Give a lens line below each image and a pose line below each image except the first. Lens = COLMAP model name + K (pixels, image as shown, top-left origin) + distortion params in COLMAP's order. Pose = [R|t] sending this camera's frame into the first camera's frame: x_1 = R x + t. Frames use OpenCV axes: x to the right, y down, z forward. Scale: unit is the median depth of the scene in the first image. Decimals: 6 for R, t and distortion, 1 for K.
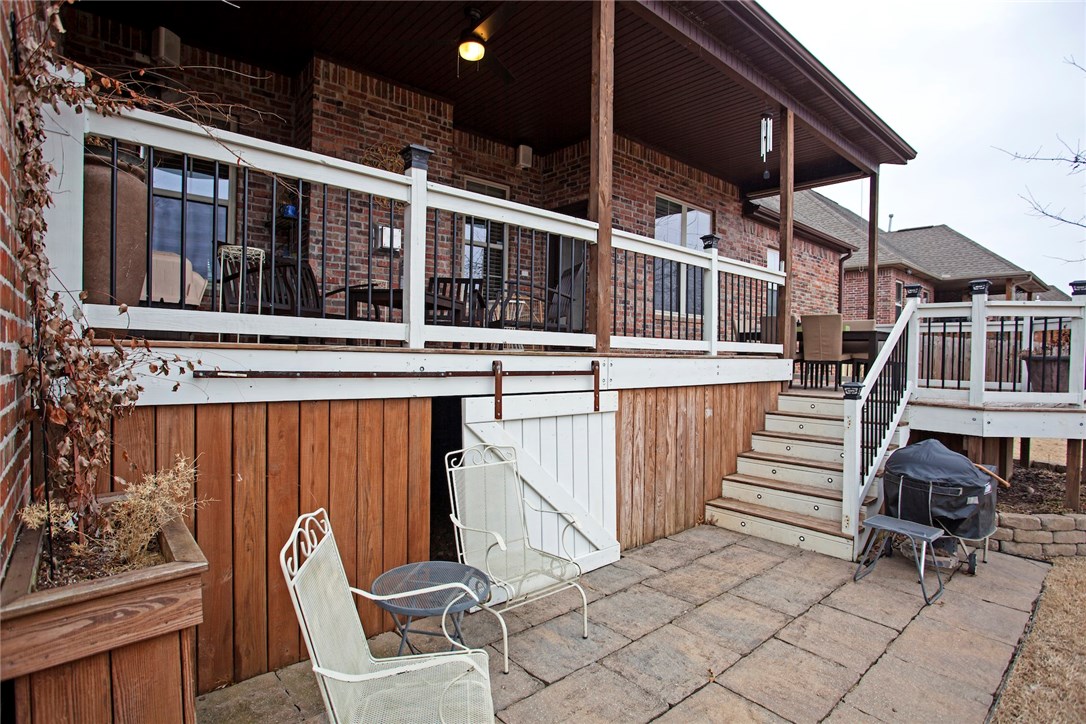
lens RADIAL K [[547.2, 0, 543.0], [0, 547.2, 362.0], [0, 0, 1]] dist [-0.059196, 0.000257]
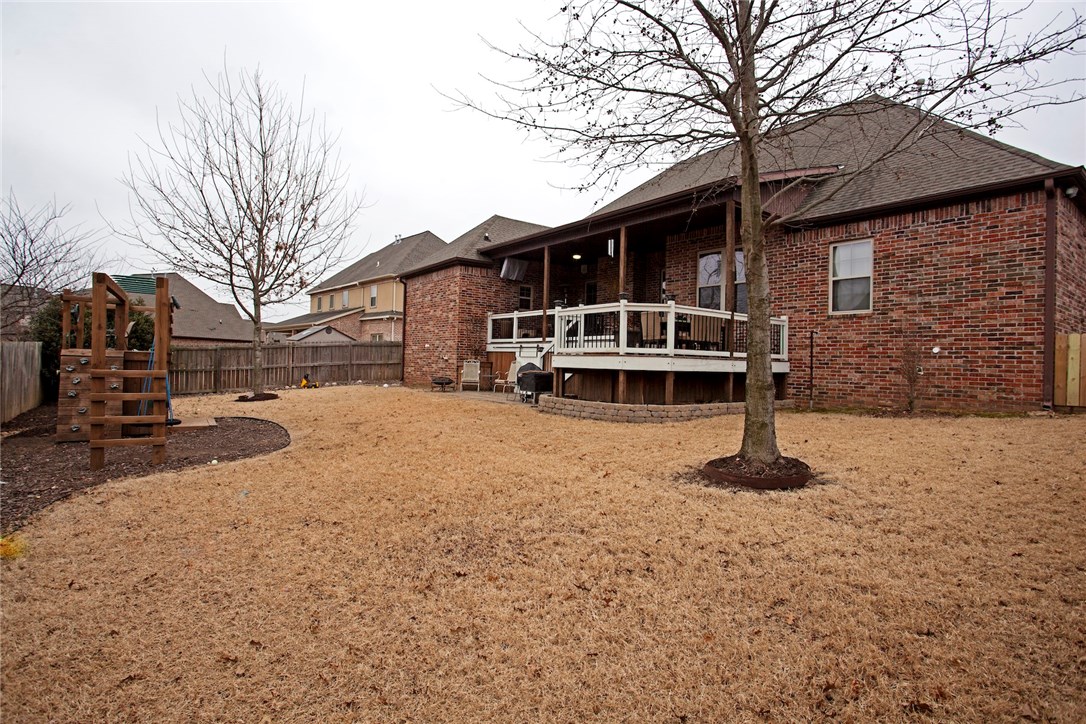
lens RADIAL K [[547.2, 0, 543.0], [0, 547.2, 362.0], [0, 0, 1]] dist [-0.059196, 0.000257]
pose [[-0.066912, -0.023757, -0.997476, 3.612635], [-0.041309, 0.998925, -0.021020, 0.185309], [0.996903, 0.039799, -0.067821, 1.136840]]
